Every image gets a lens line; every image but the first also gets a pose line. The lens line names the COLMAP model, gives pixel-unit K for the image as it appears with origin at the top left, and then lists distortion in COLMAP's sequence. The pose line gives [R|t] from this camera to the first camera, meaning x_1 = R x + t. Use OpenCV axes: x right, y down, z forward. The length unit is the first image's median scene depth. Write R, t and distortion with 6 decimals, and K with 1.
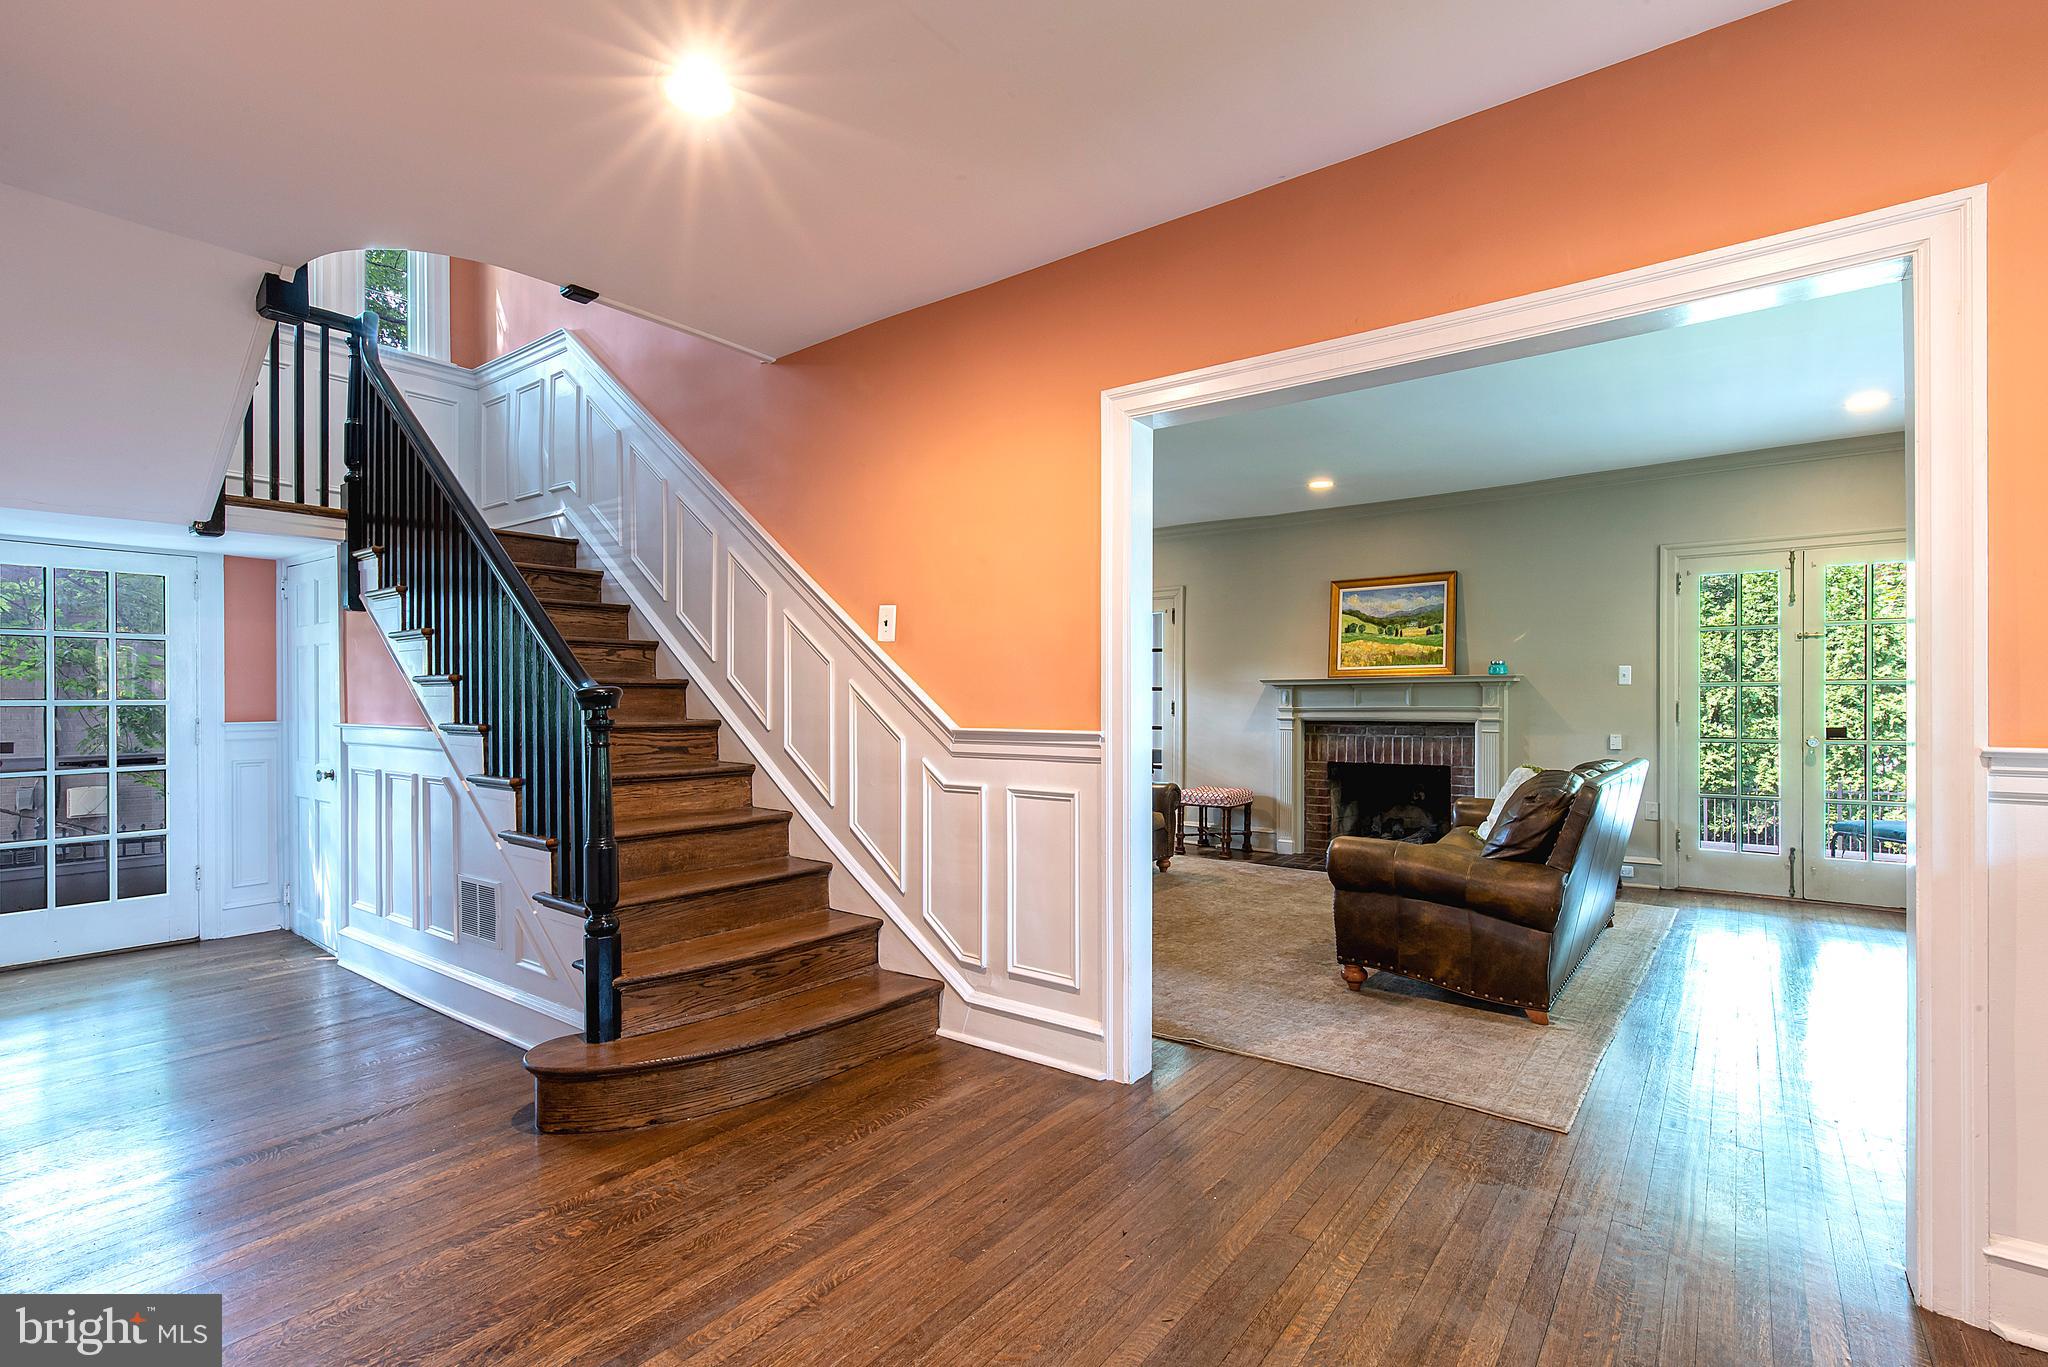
lens RADIAL K [[928.4, 0, 1037.8], [0, 928.4, 702.7], [0, 0, 1]] dist [0.005495, -0.000525]
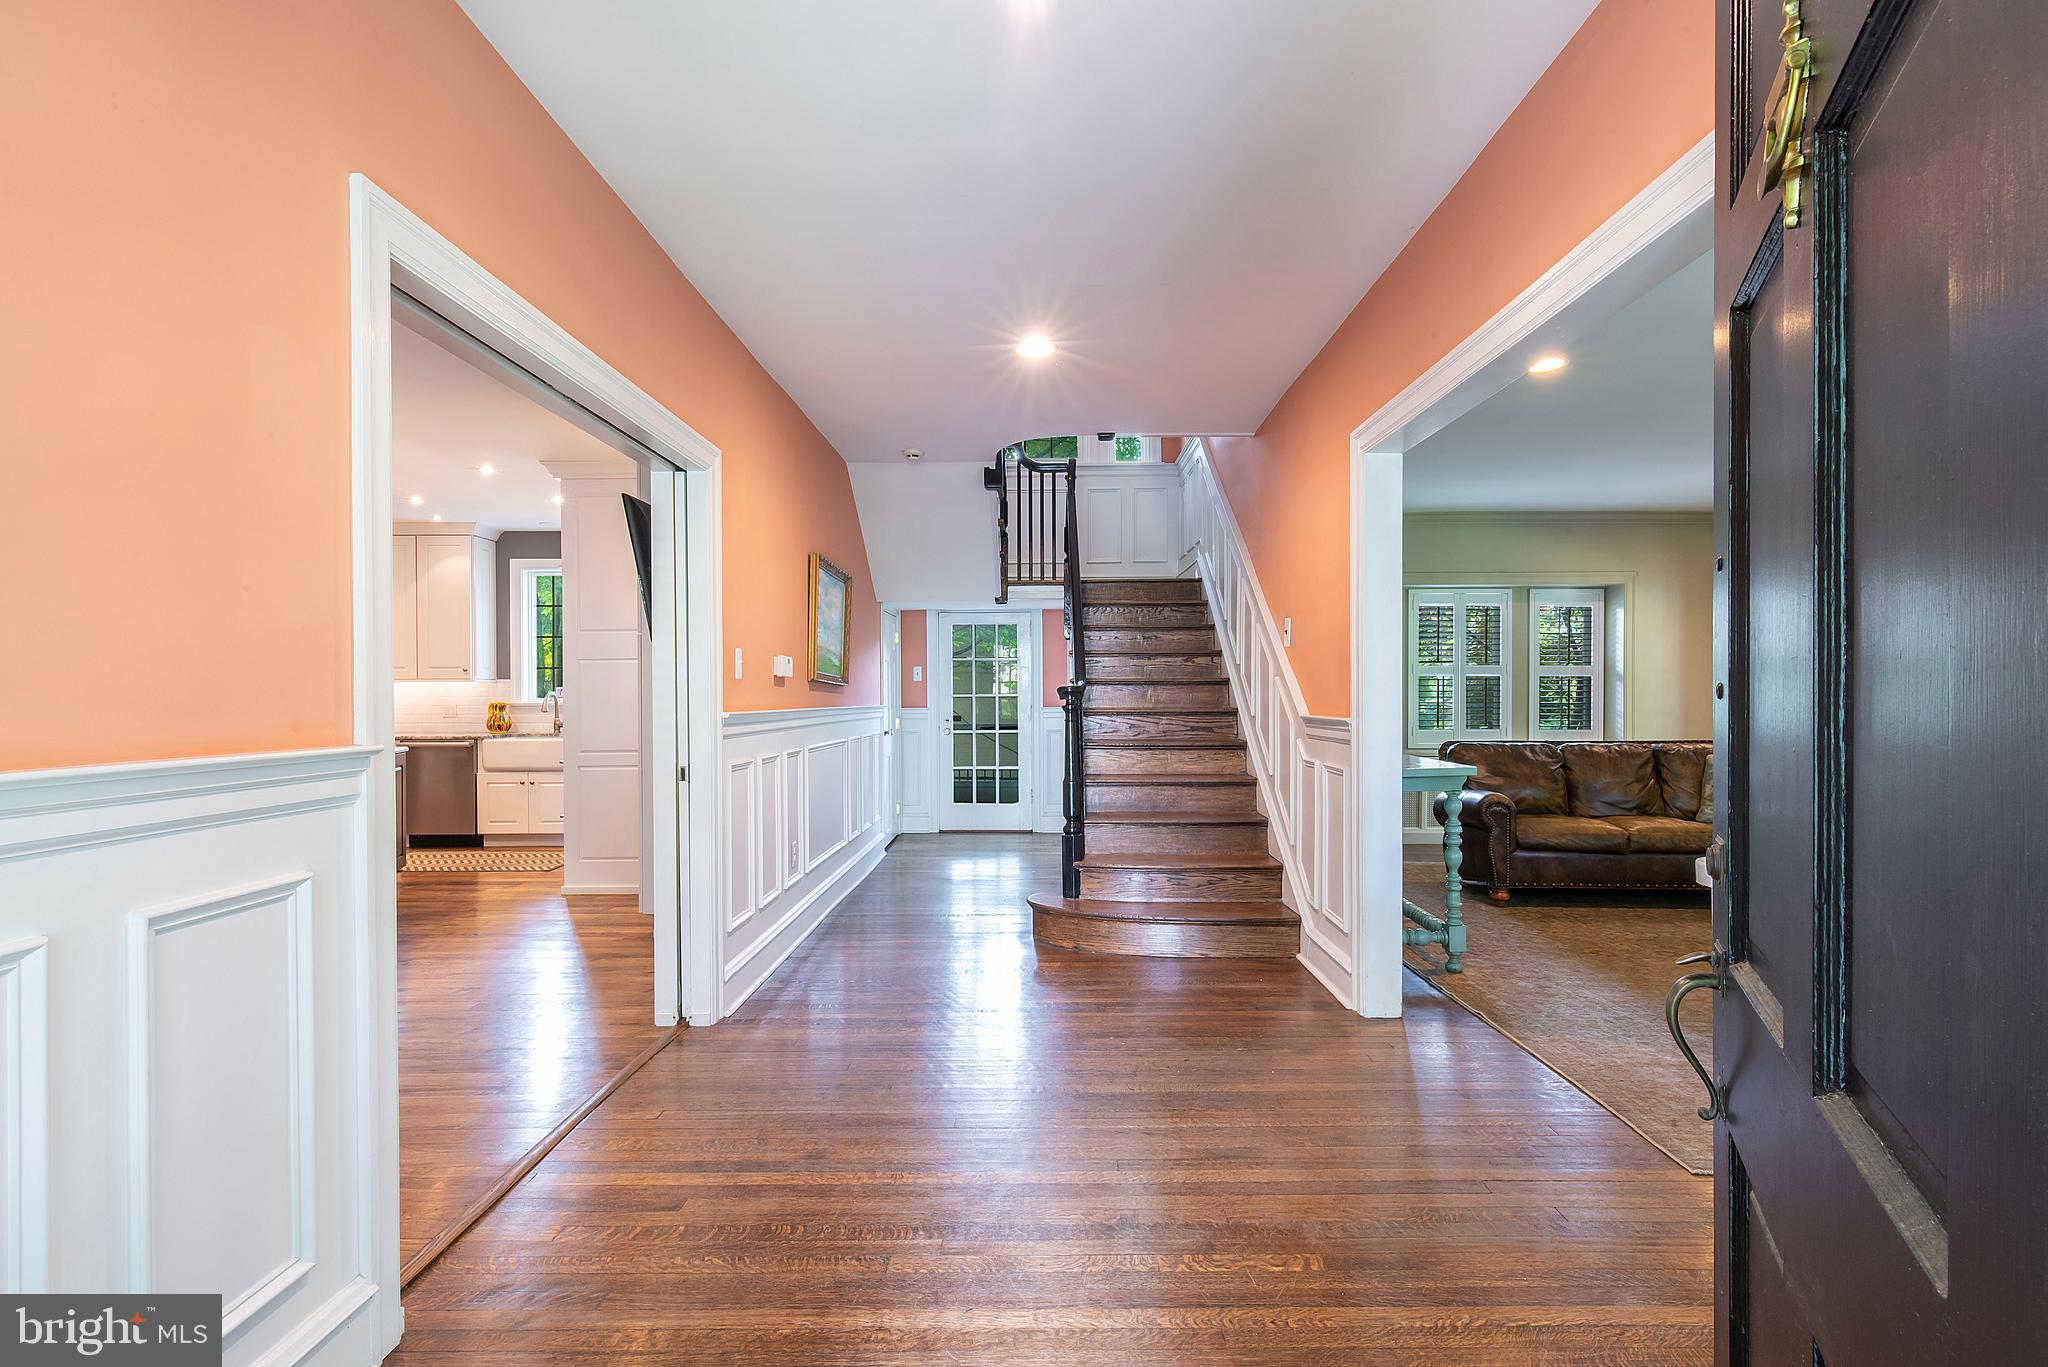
lens RADIAL K [[928.4, 0, 1044.2], [0, 928.4, 702.0], [0, 0, 1]] dist [0.005495, -0.000525]
pose [[0.599579, 0.004945, -0.800300, 0.382269], [0.001348, 0.999973, 0.007188, 0.000076], [0.800314, -0.005389, 0.599556, -0.015890]]
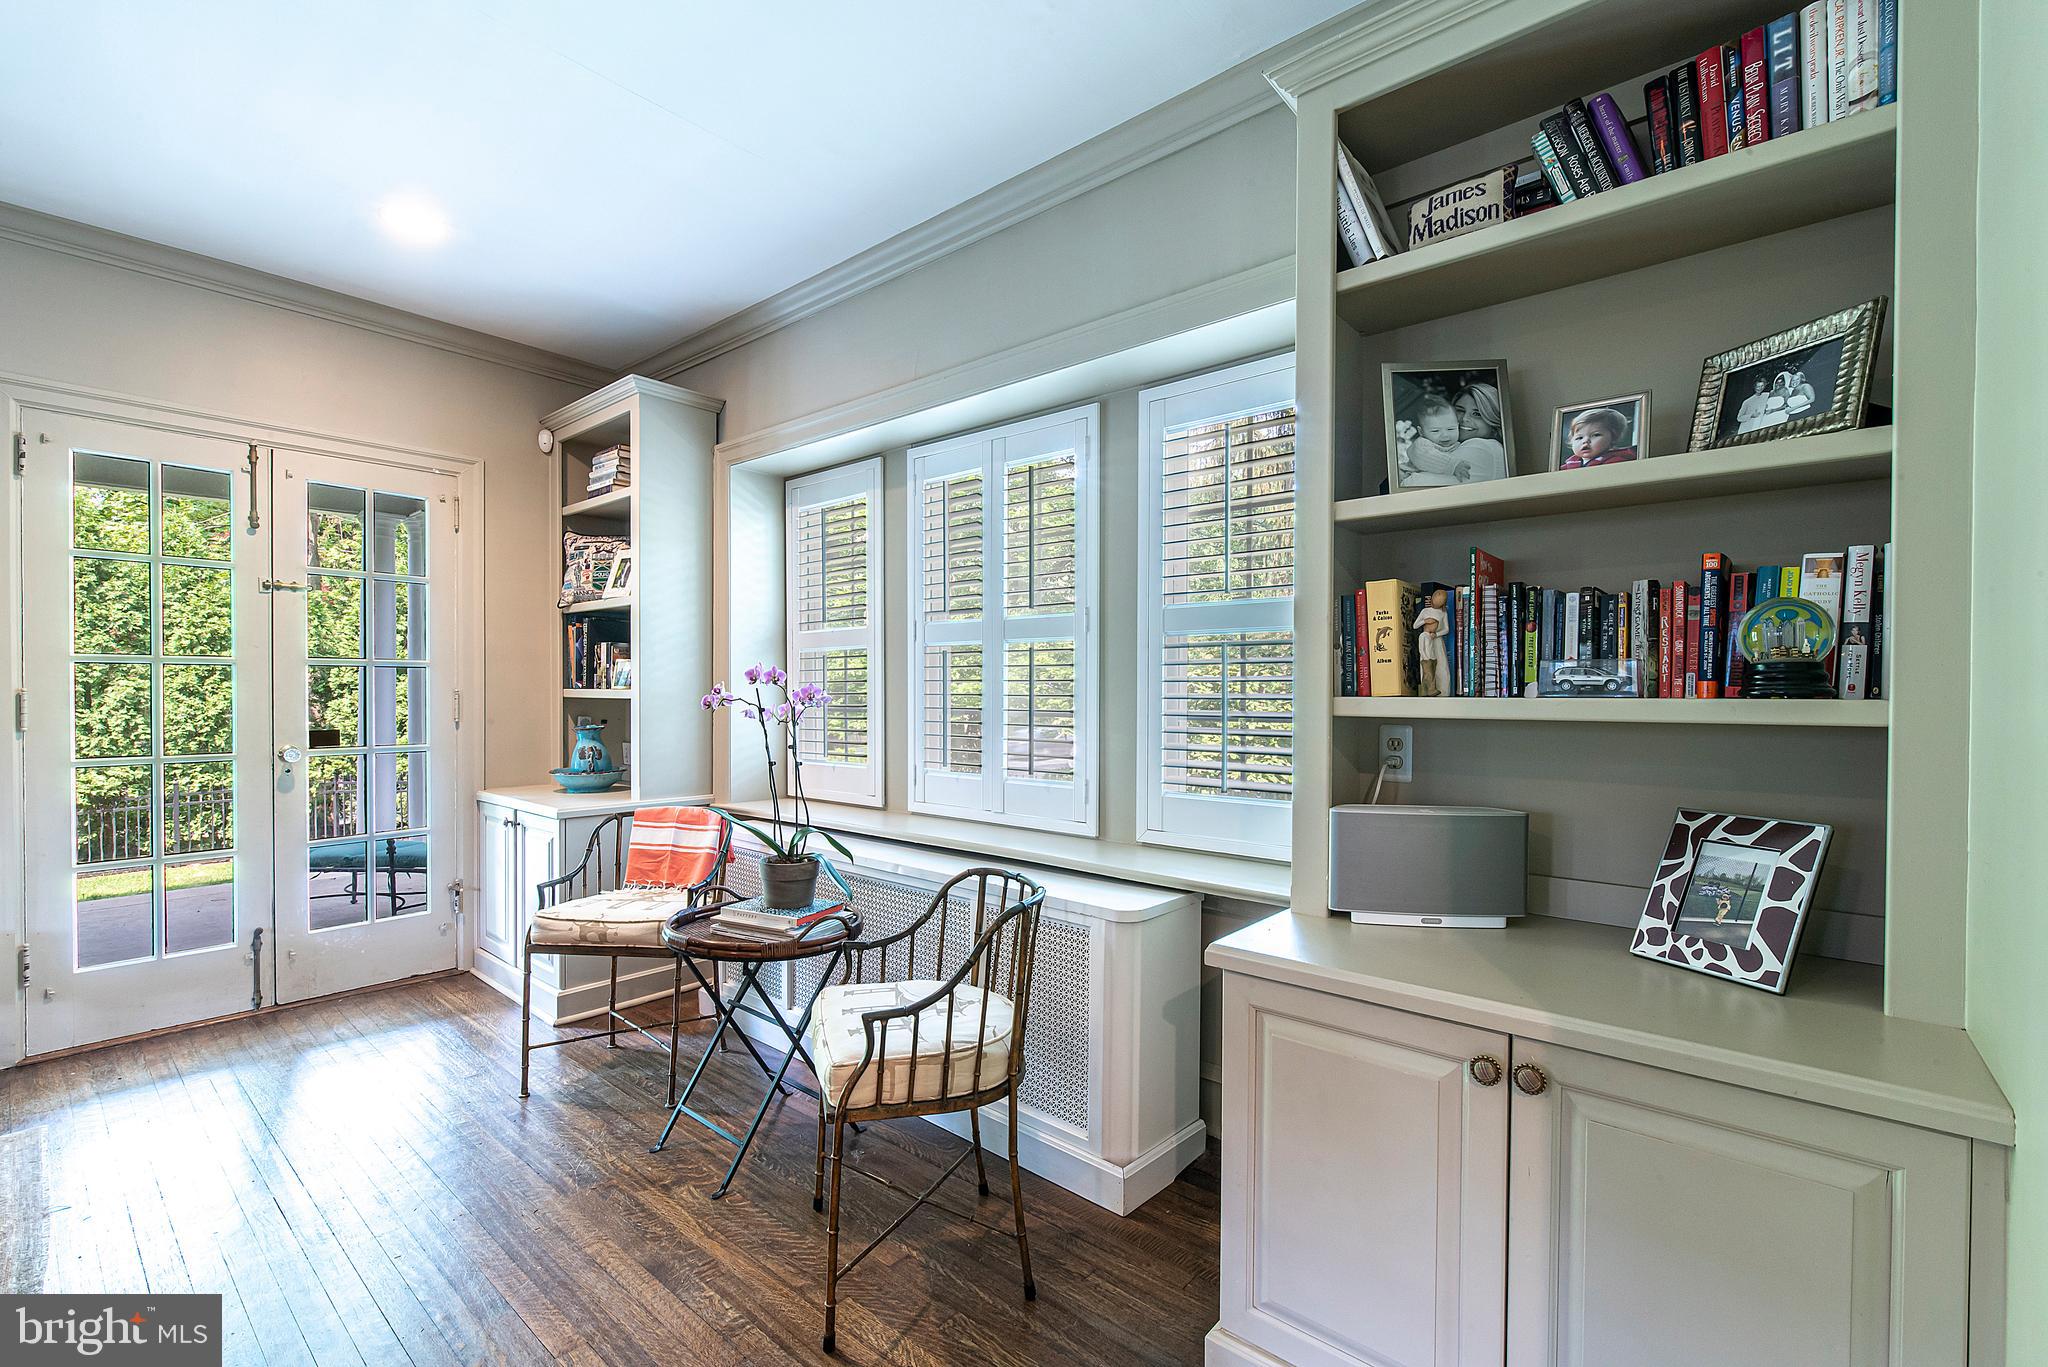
lens RADIAL K [[883.3, 0, 1041.8], [0, 883.3, 702.1], [0, 0, 1]] dist [0.003343, -0.000411]
pose [[0.054574, -0.011586, 0.998443, 0.232451], [-0.001939, 0.999930, 0.011709, -0.001674], [-0.998508, -0.002575, 0.054547, 0.409891]]
